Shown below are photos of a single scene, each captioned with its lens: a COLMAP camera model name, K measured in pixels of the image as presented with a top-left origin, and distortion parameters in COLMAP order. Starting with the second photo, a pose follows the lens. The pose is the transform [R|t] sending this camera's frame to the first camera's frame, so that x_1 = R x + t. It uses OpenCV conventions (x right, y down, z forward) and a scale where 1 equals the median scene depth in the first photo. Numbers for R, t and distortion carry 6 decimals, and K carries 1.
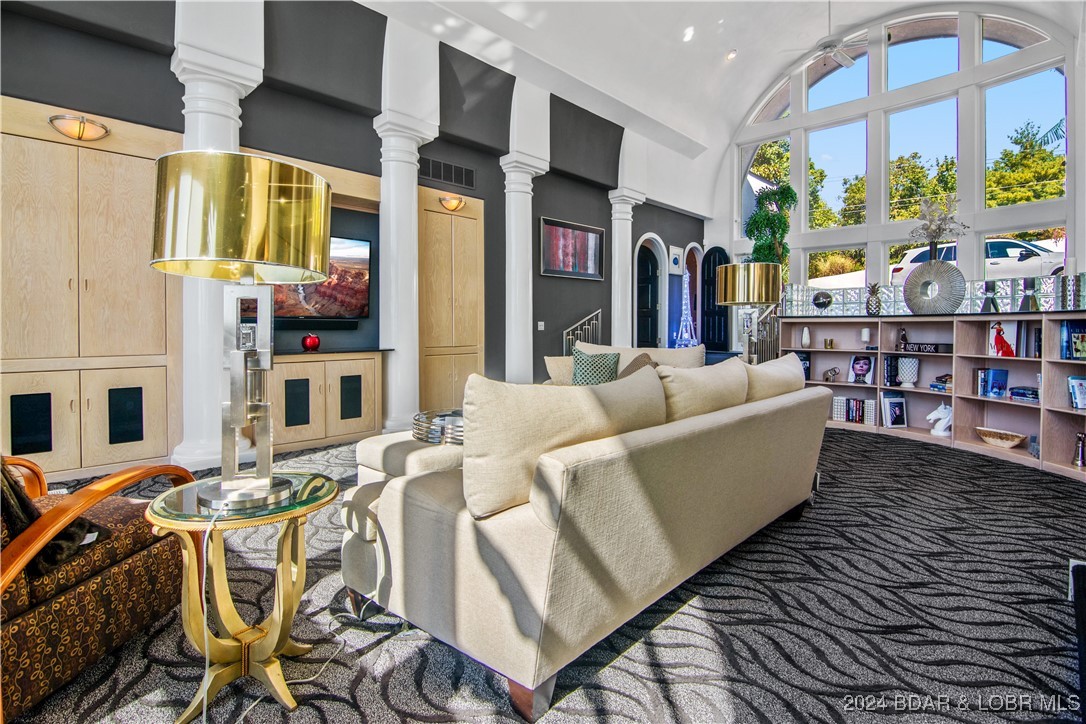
lens RADIAL K [[540.3, 0, 541.5], [0, 540.3, 325.9], [0, 0, 1]] dist [-0.017666, -0.001527]
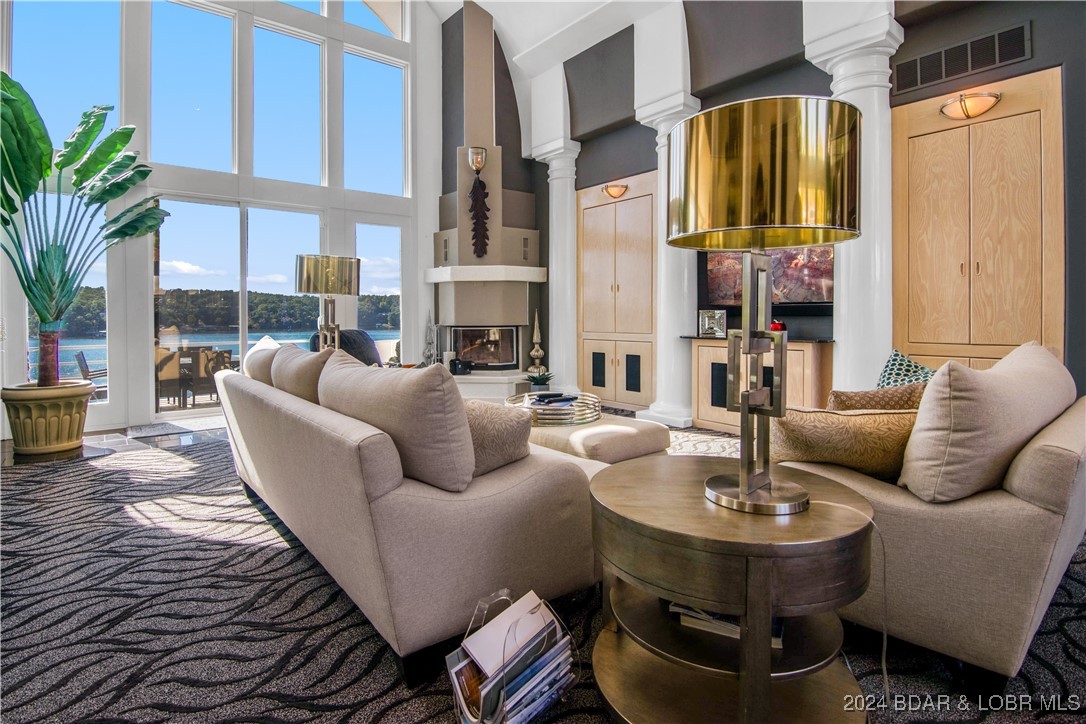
lens RADIAL K [[540.3, 0, 541.5], [0, 540.3, 325.9], [0, 0, 1]] dist [-0.017666, -0.001527]
pose [[-0.120049, 0.020207, -0.992562, 1.421058], [0.009264, 0.999772, 0.019233, 0.005795], [0.992725, -0.006886, -0.120209, 1.746895]]
